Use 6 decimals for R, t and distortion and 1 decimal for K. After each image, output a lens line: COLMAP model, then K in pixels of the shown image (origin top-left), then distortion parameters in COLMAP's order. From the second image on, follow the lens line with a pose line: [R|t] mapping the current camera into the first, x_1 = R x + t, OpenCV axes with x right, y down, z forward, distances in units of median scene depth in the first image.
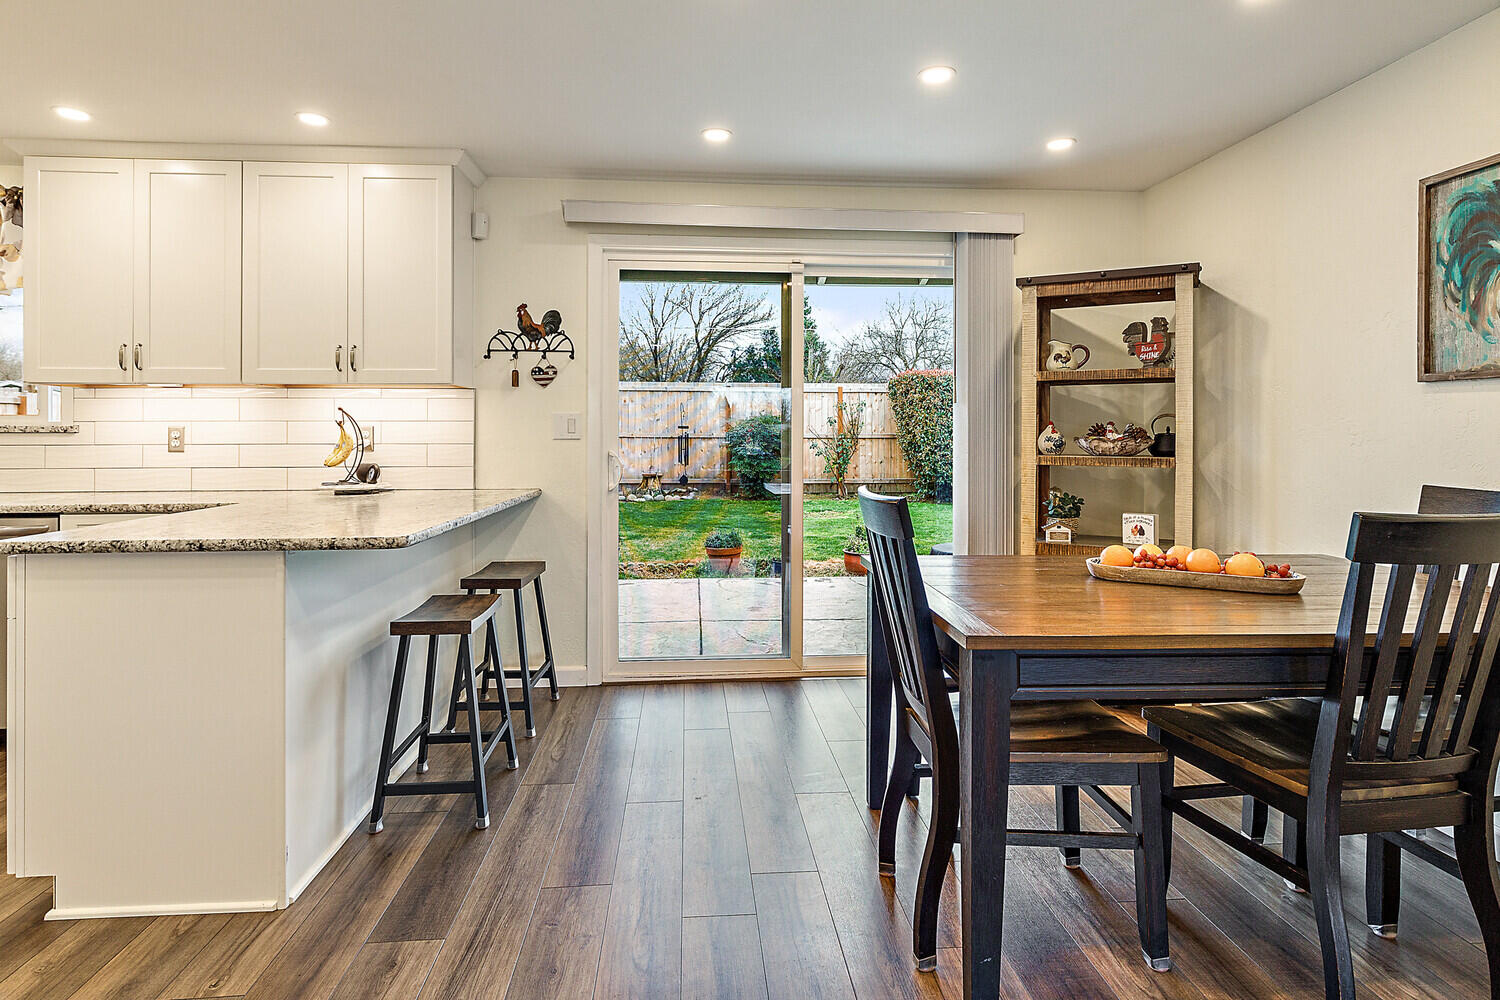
lens RADIAL K [[809.1, 0, 765.3], [0, 809.1, 432.2], [0, 0, 1]] dist [-0.005581, 0.003771]
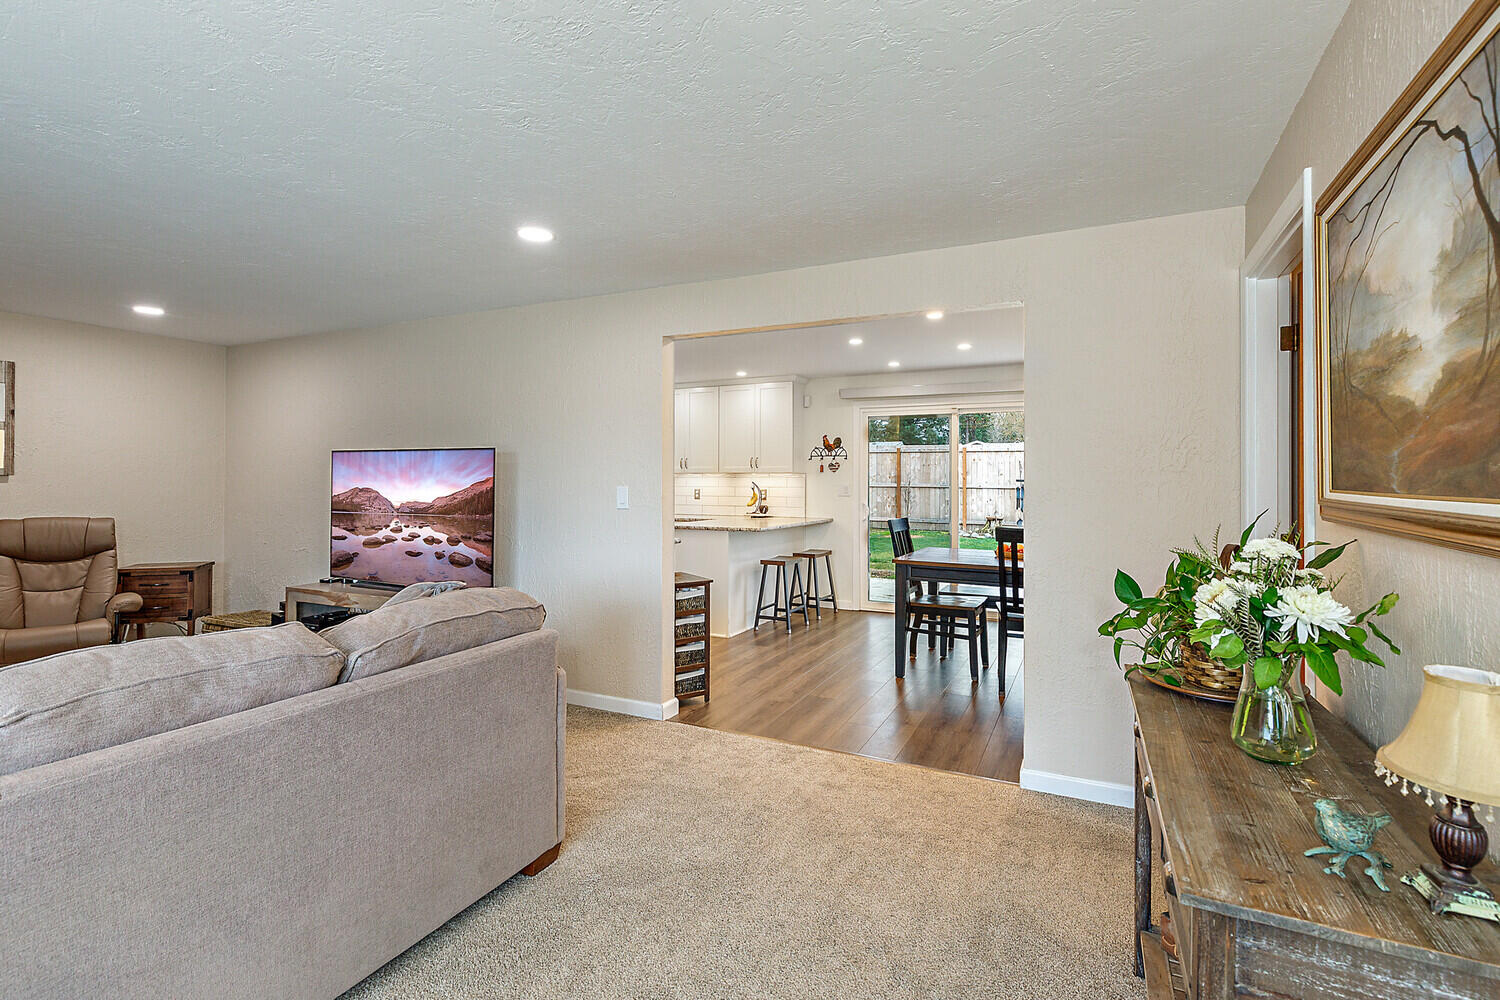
lens RADIAL K [[688.8, 0, 755.5], [0, 688.8, 486.6], [0, 0, 1]] dist [0.005035, -0.000366]
pose [[0.863664, 0.006266, -0.504030, 0.523745], [-0.001884, 0.999956, 0.009203, -0.035463], [0.504065, -0.006999, 0.863637, -0.784512]]
